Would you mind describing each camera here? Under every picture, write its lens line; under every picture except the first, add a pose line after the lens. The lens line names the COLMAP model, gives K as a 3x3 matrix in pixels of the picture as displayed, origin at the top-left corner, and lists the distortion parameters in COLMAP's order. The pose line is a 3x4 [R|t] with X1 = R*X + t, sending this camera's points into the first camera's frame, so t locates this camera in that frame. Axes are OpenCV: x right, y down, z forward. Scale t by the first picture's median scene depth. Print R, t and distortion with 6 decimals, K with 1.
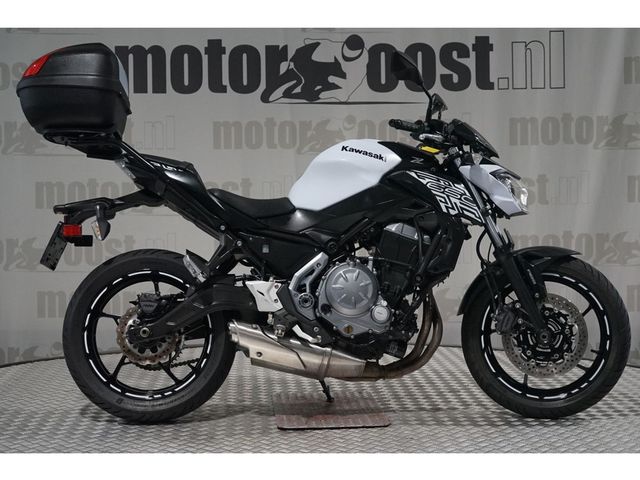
lens RADIAL K [[1173.3, 0, 321.4], [0, 1173.3, 239.0], [0, 0, 1]] dist [-0.000046, 0.000000]
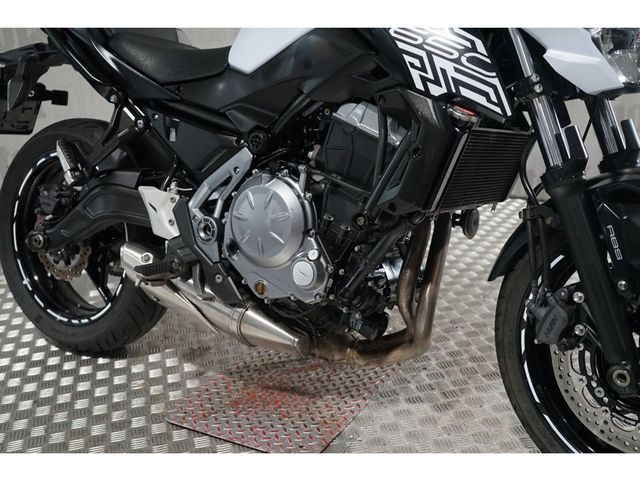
lens RADIAL K [[750.6, 0, 319.1], [0, 750.6, 243.5], [0, 0, 1]] dist [0.024639, 0.000000]
pose [[0.826881, 0.152402, -0.541333, 0.242220], [0.002755, 0.961471, 0.274893, -0.046089], [0.562370, -0.228795, 0.794602, 0.714772]]
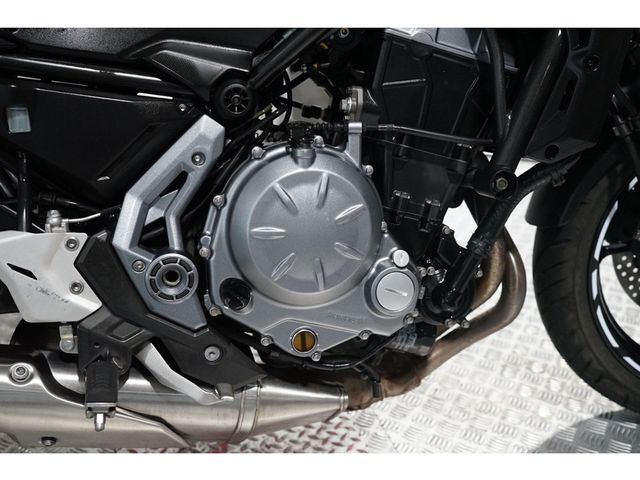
lens RADIAL K [[750.6, 0, 314.9], [0, 750.6, 243.1], [0, 0, 1]] dist [0.024639, 0.000000]
pose [[0.977850, -0.109436, 0.178419, -0.010470], [0.042284, 0.938136, 0.343676, -0.026252], [-0.204992, -0.328519, 0.921984, 0.792288]]
